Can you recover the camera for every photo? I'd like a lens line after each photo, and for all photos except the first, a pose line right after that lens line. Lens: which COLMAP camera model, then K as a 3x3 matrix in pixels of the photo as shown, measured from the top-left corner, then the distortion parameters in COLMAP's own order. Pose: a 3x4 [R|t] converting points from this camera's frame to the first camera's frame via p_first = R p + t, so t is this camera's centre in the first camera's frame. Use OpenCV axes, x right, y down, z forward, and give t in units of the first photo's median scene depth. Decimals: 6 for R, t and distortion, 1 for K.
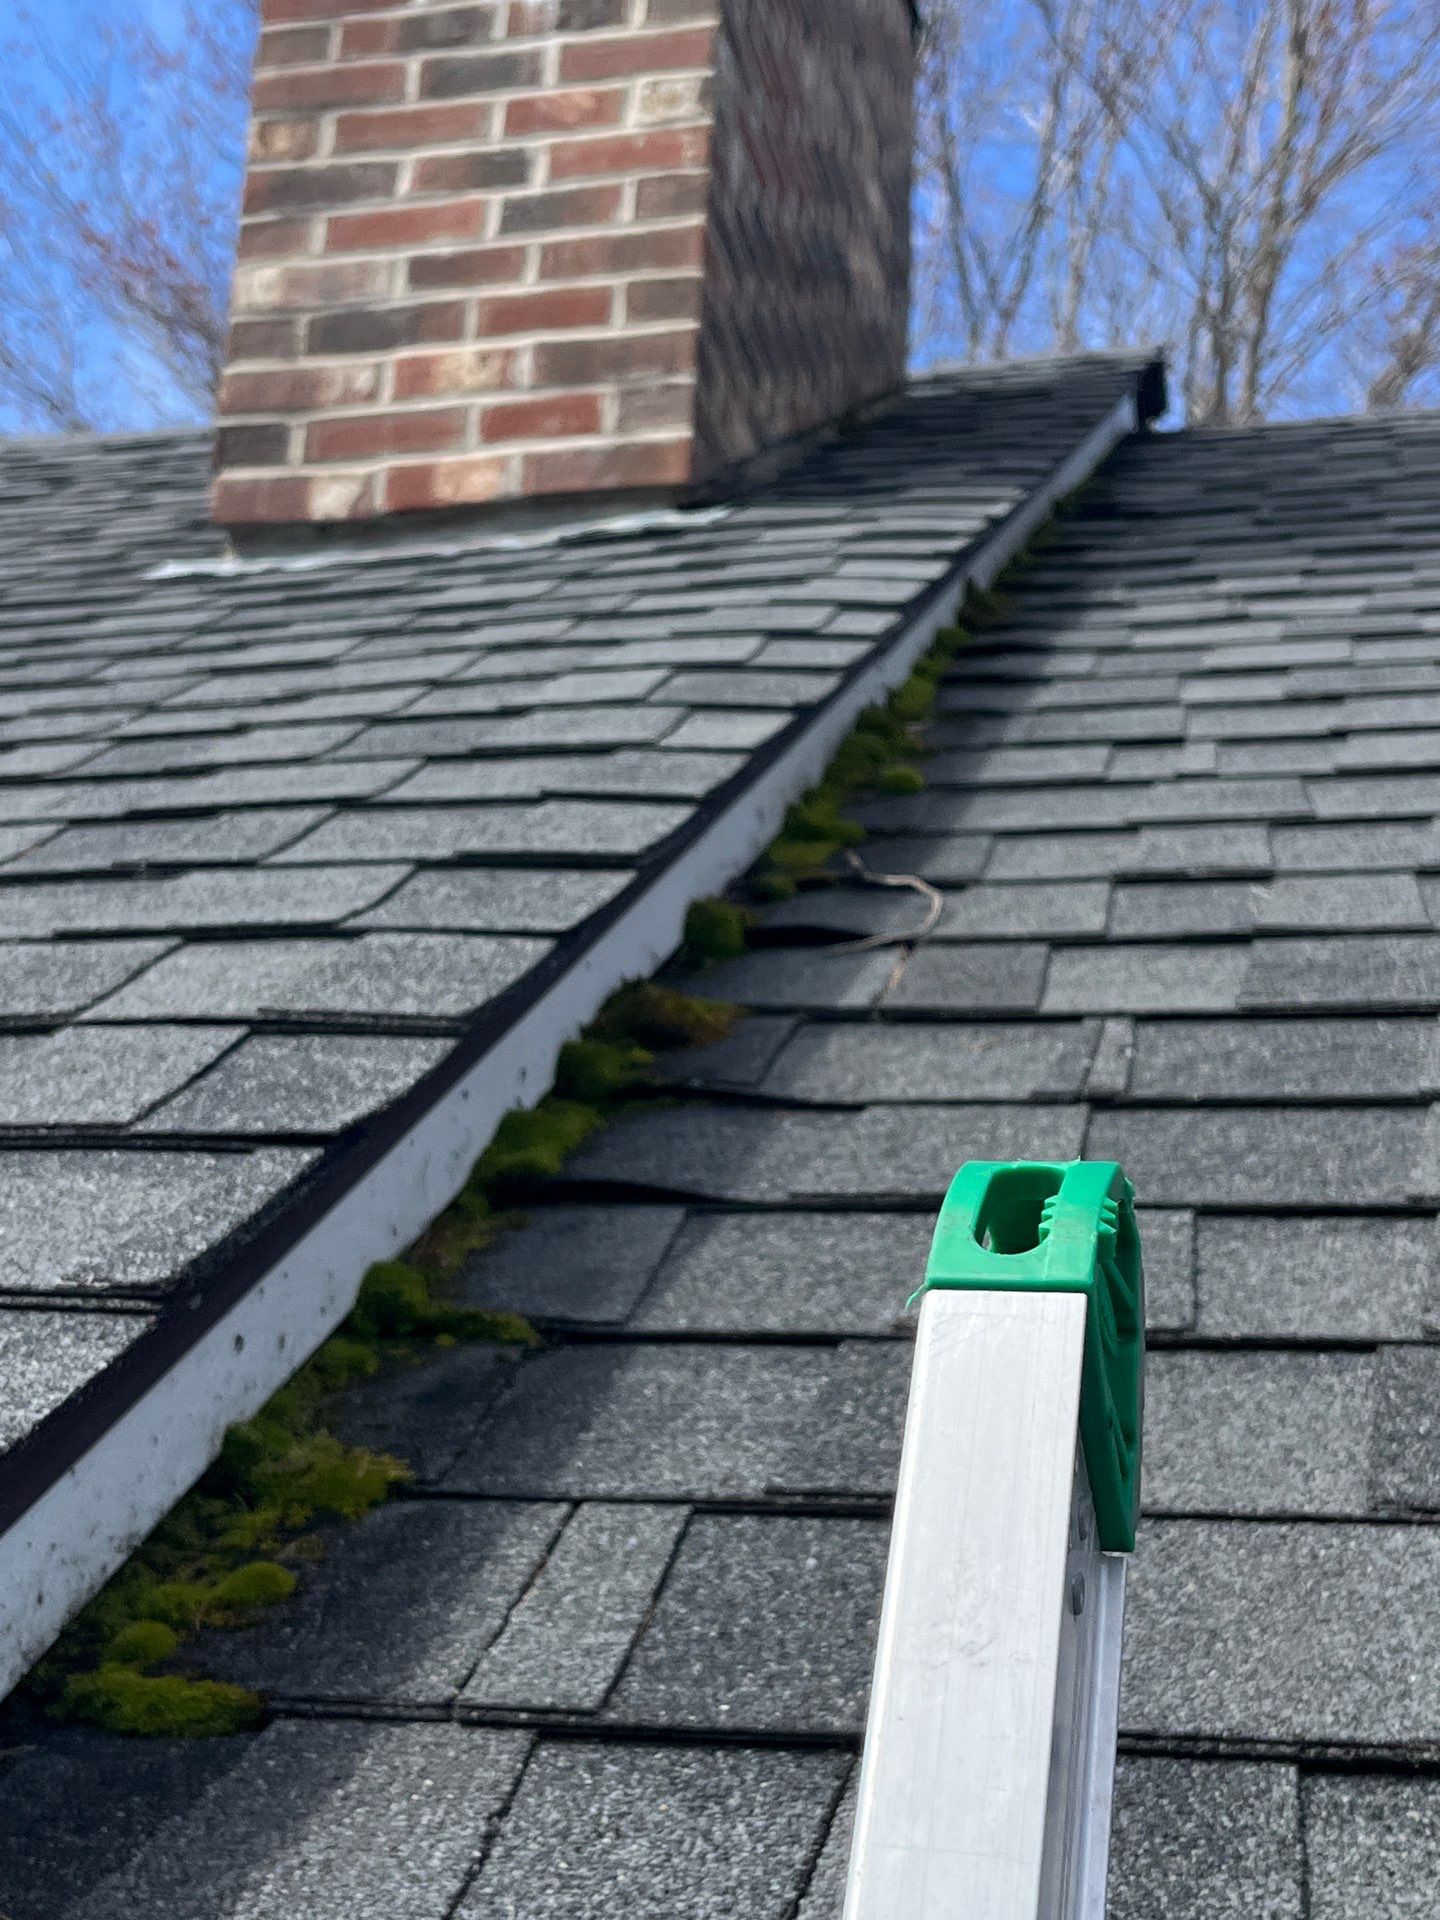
lens RADIAL K [[2743.9, 0, 720.0], [0, 2743.9, 960.0], [0, 0, 1]] dist [0.160527, -0.653835]
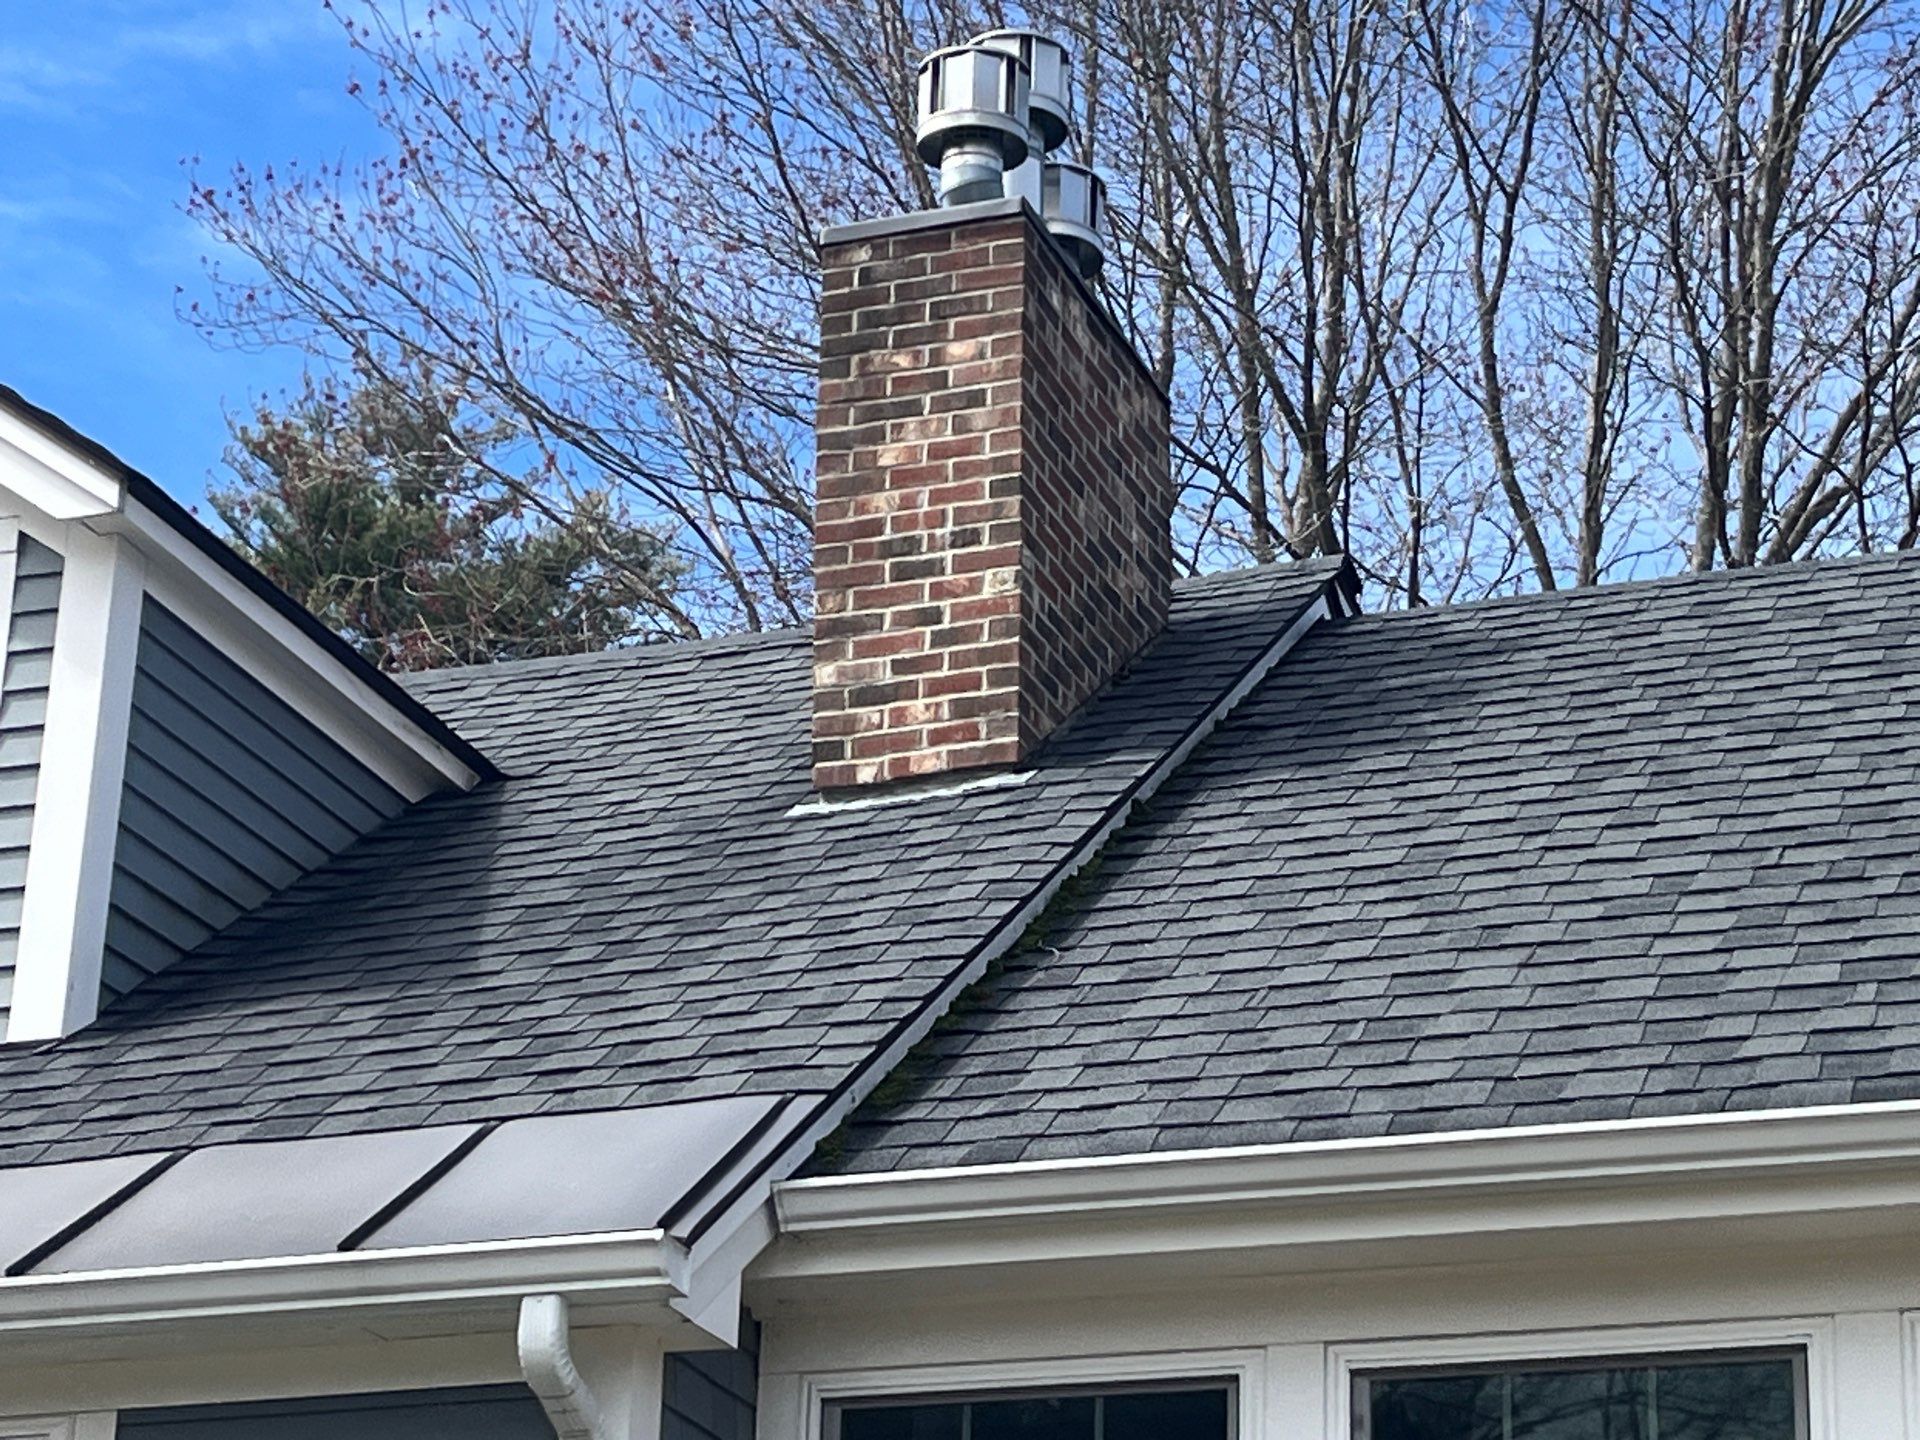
lens RADIAL K [[4510.6, 0, 960.0], [0, 4510.6, 720.0], [0, 0, 1]] dist [0.206301, -2.672031]
pose [[0.992228, -0.075578, -0.098847, 0.447163], [0.071605, 0.996499, -0.043151, -0.065864], [0.101762, 0.035738, 0.994167, -3.912056]]
